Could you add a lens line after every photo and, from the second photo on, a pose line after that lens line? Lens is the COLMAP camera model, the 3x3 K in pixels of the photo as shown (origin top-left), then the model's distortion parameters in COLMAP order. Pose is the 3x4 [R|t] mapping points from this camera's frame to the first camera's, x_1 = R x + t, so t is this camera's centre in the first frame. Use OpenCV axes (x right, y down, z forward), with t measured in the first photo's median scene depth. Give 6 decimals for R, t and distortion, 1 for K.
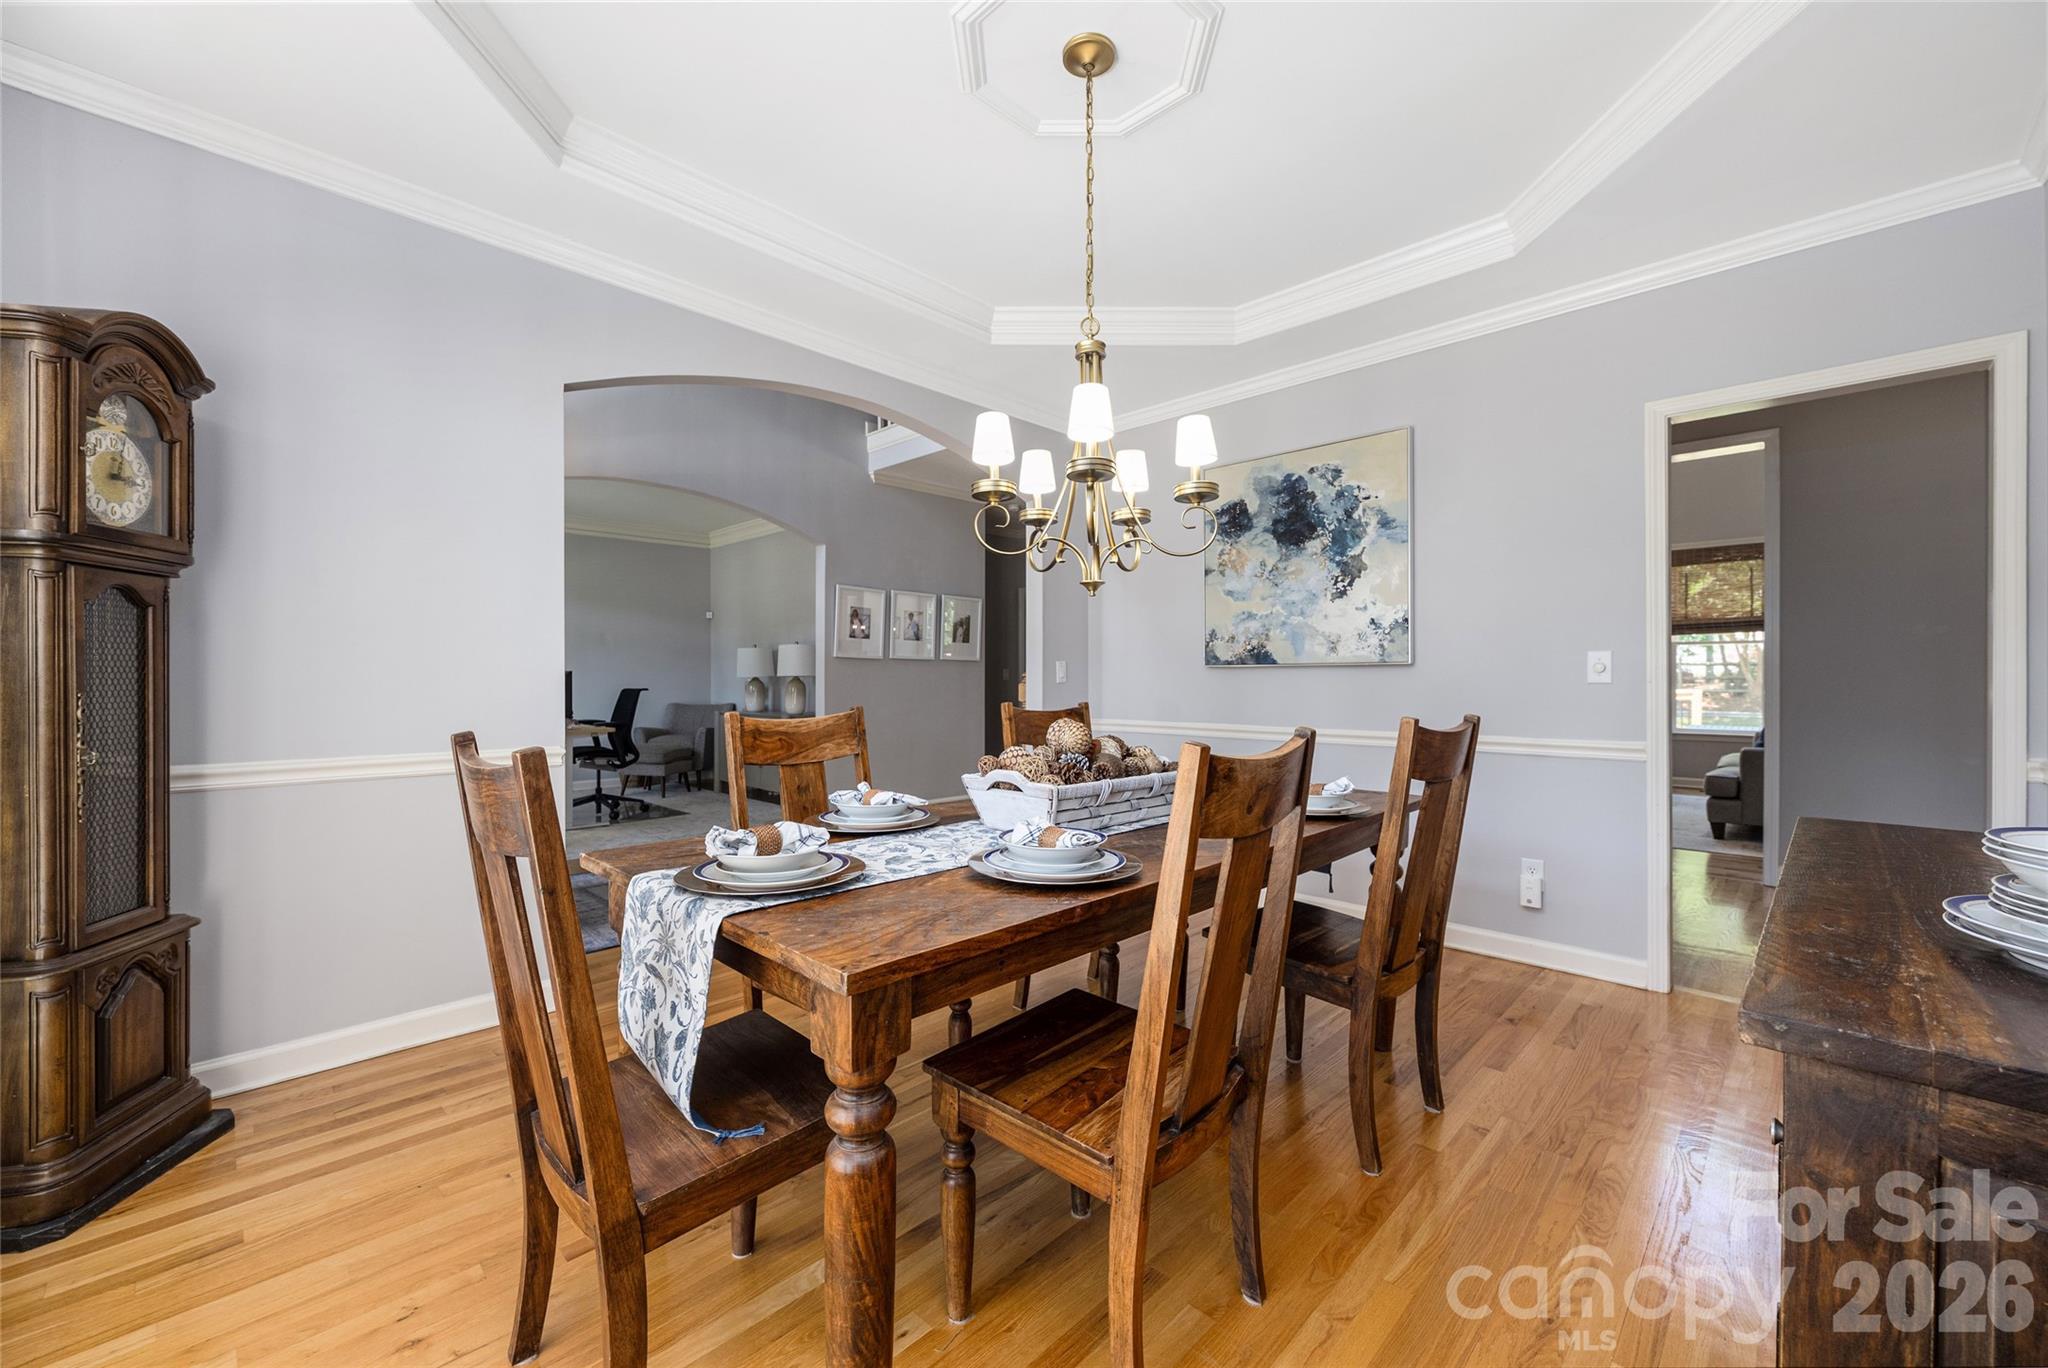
lens RADIAL K [[823.4, 0, 1032.1], [0, 823.4, 677.9], [0, 0, 1]] dist [-0.001632, -0.000203]
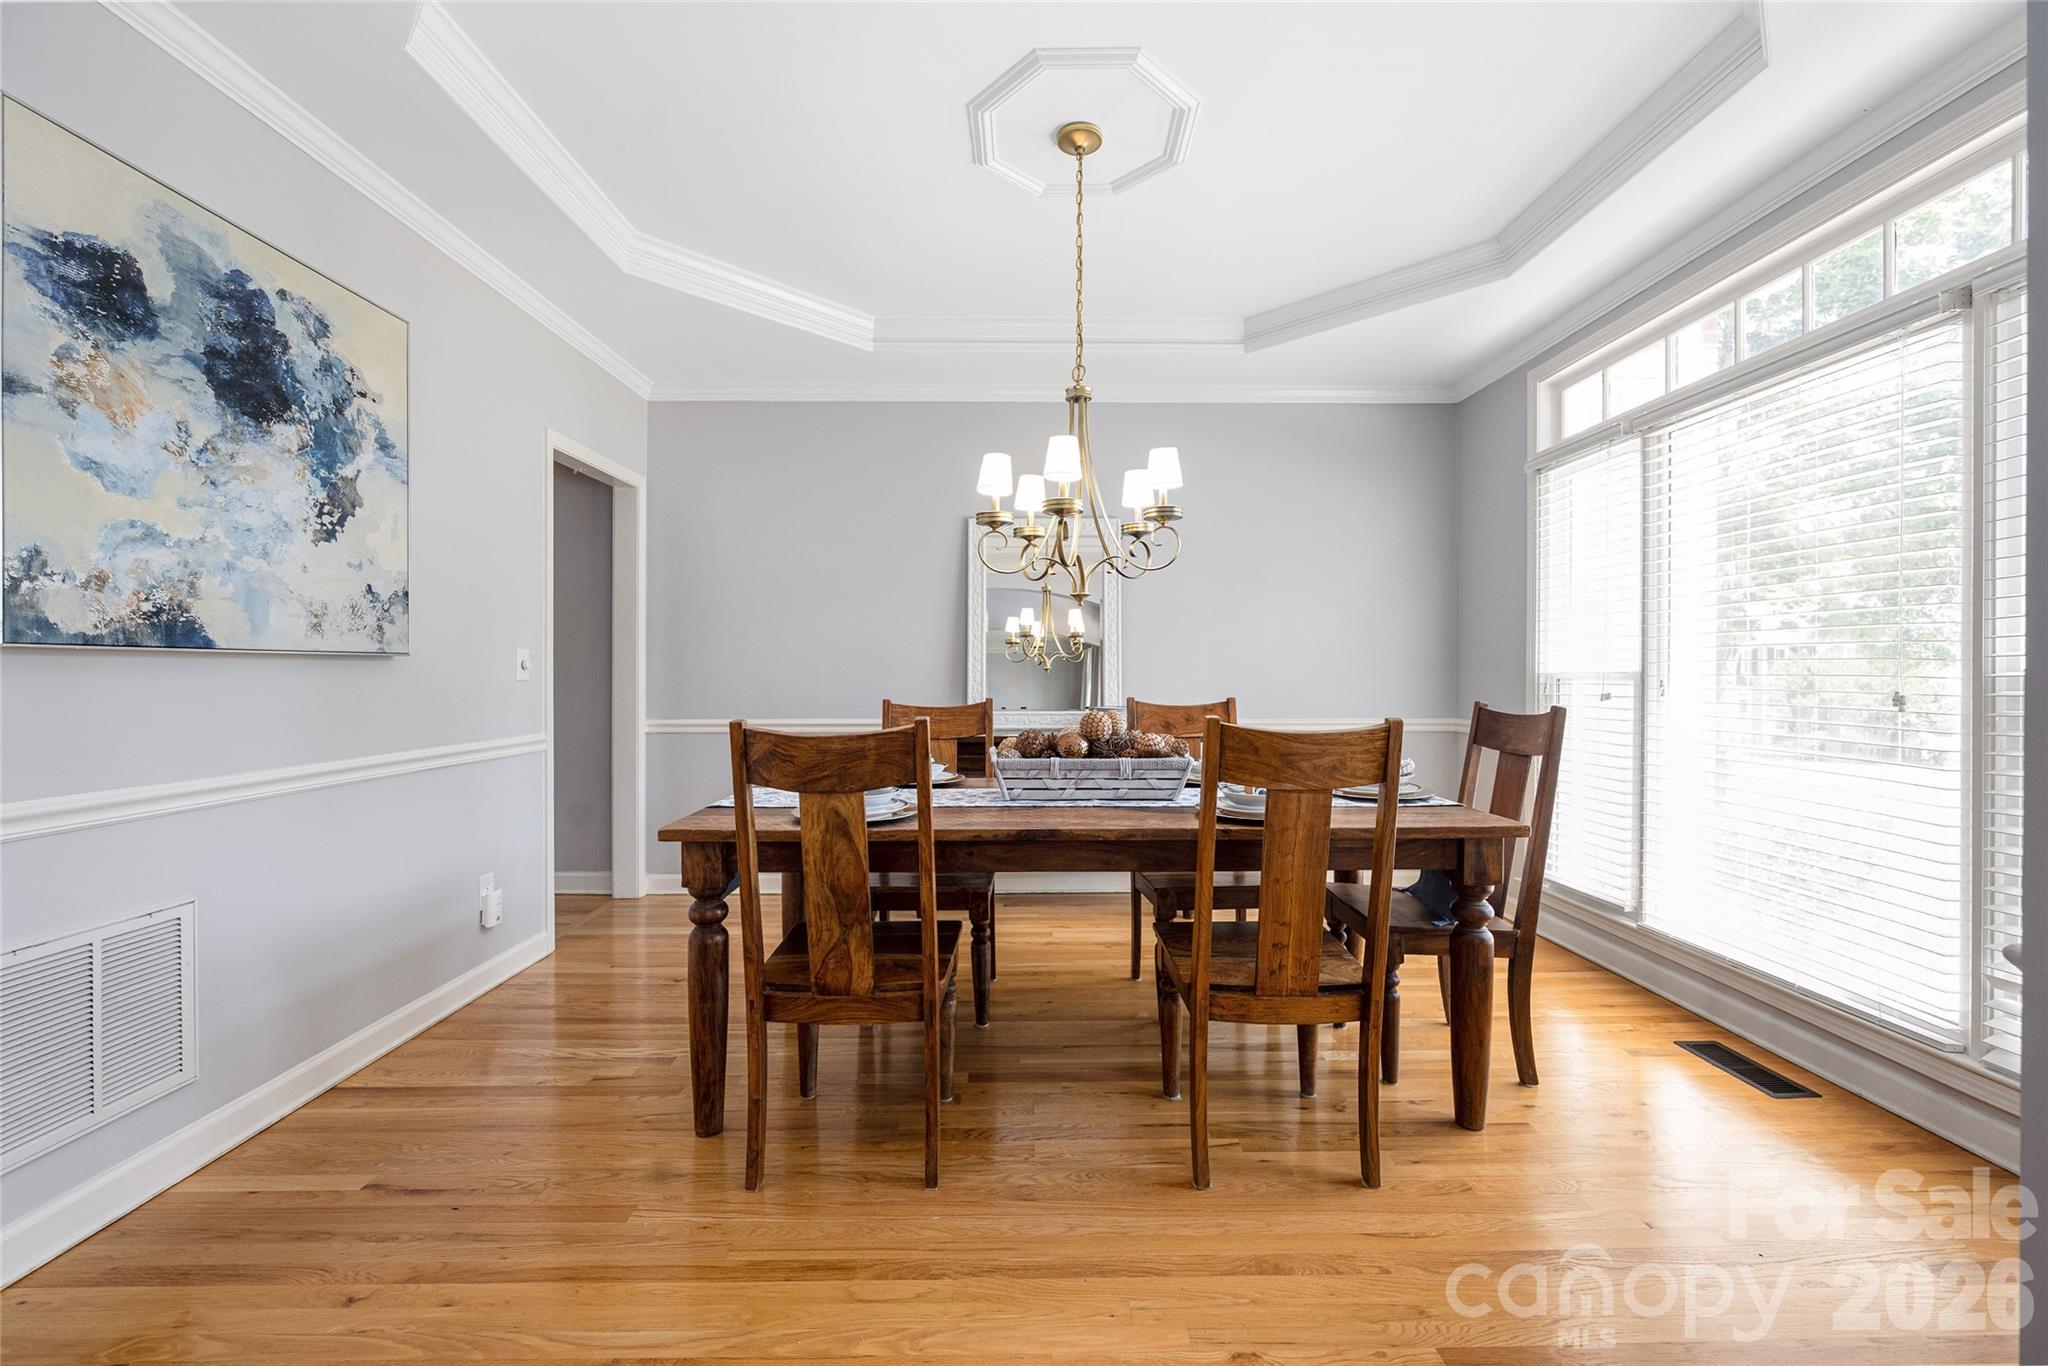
lens RADIAL K [[823.4, 0, 1032.1], [0, 823.4, 676.9], [0, 0, 1]] dist [-0.001632, -0.000203]
pose [[-0.704262, -0.002906, 0.709934, -0.387853], [0.000888, 0.999987, 0.004975, -0.002084], [-0.709940, 0.004134, -0.704250, 1.017095]]
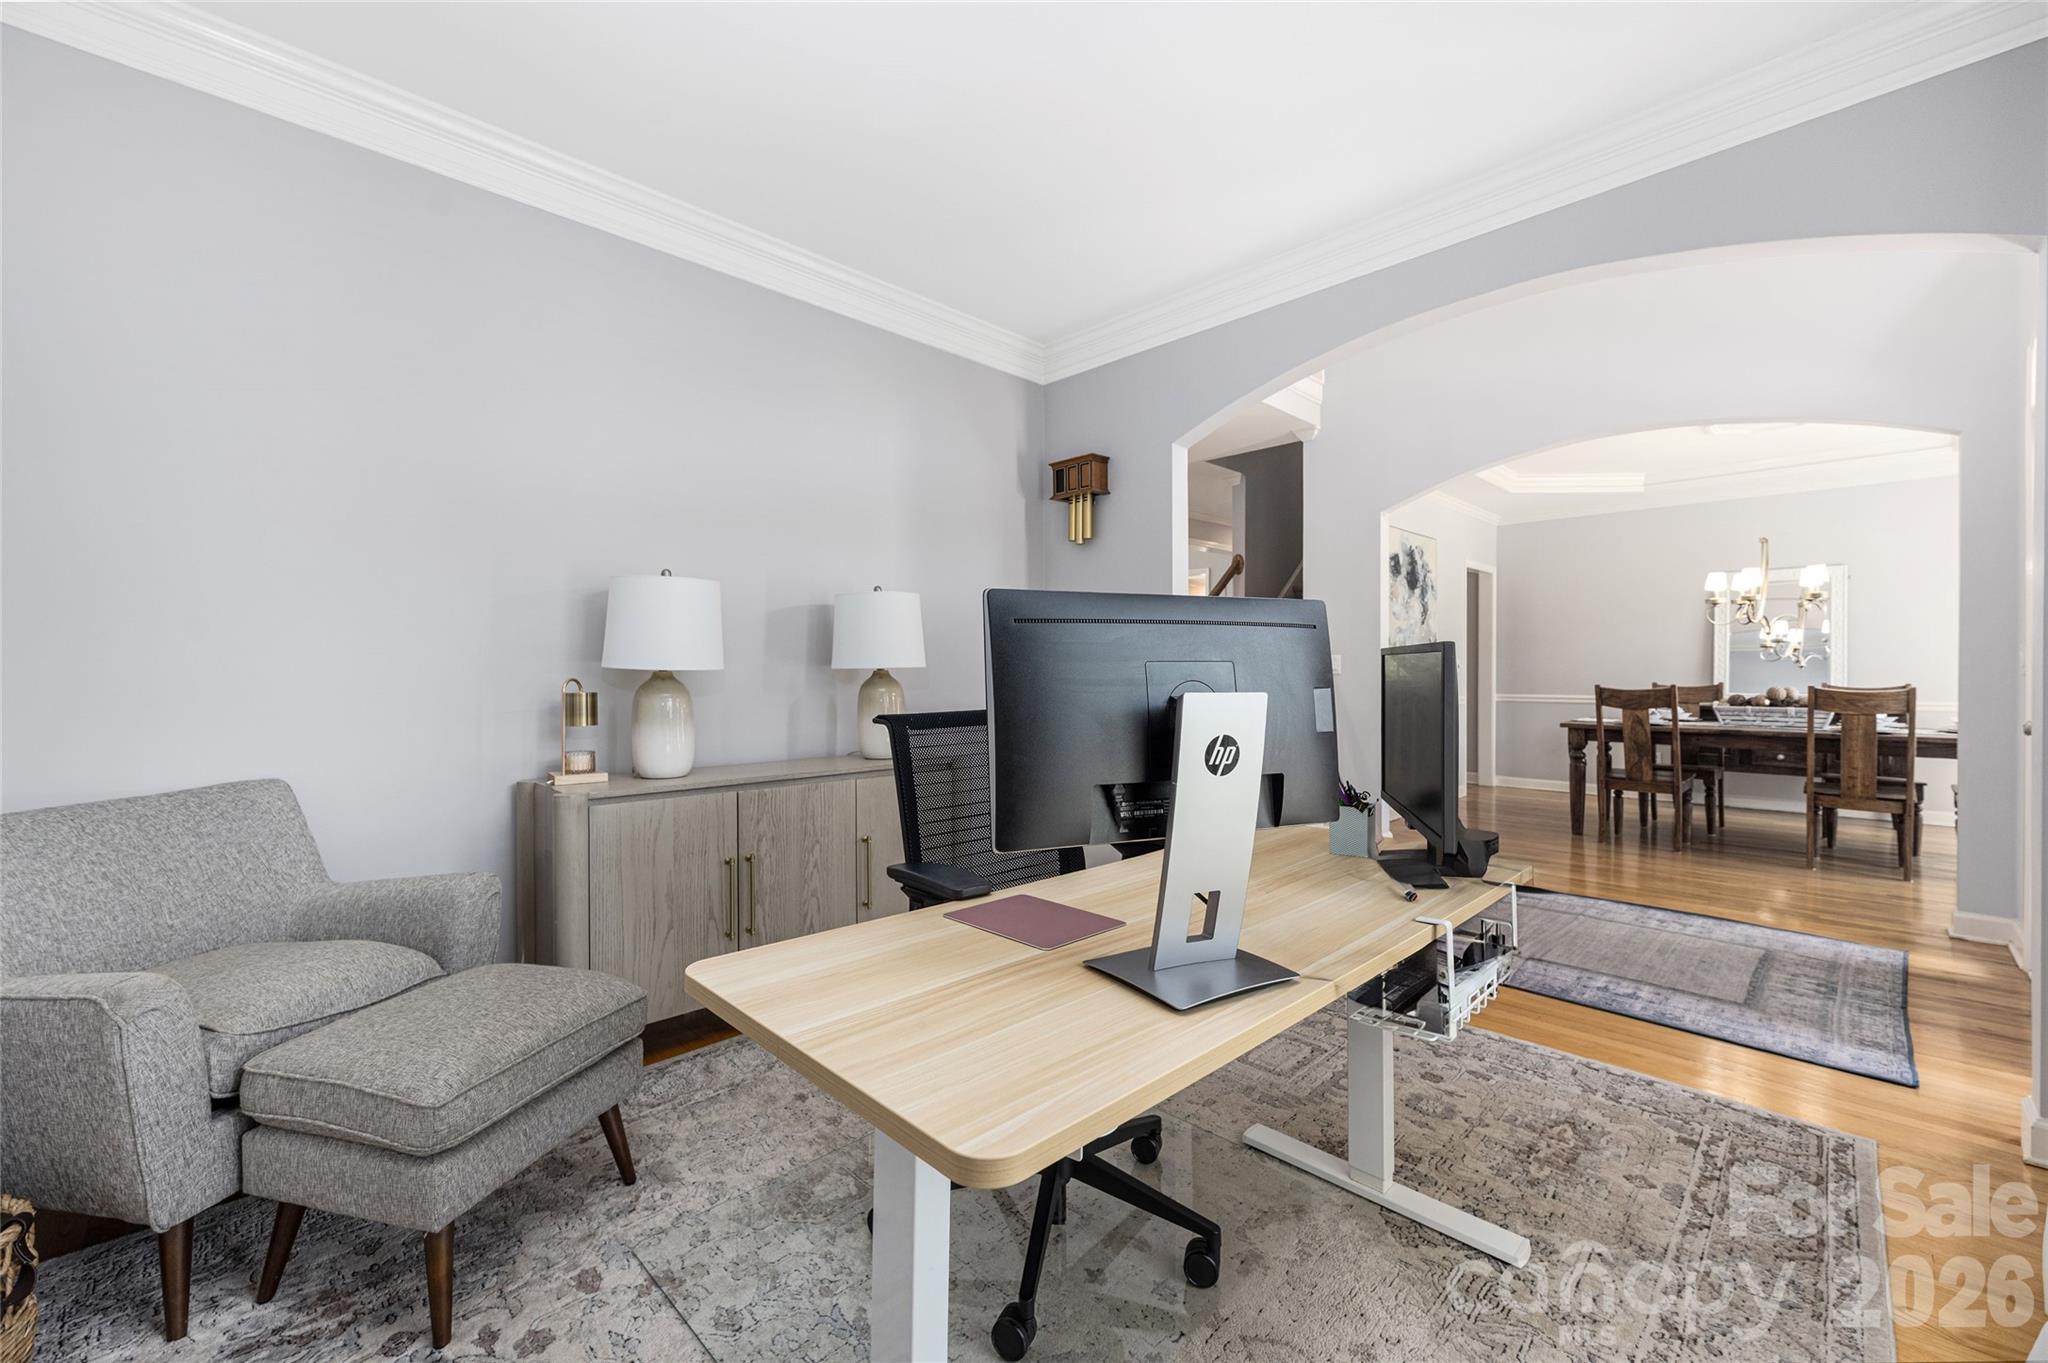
lens RADIAL K [[823.4, 0, 1032.1], [0, 823.4, 675.4], [0, 0, 1]] dist [-0.001632, -0.000203]
pose [[0.027585, -0.003663, 0.999613, -1.346761], [0.002315, 0.999991, 0.003601, 0.001574], [-0.999617, 0.002215, 0.027594, 1.715490]]
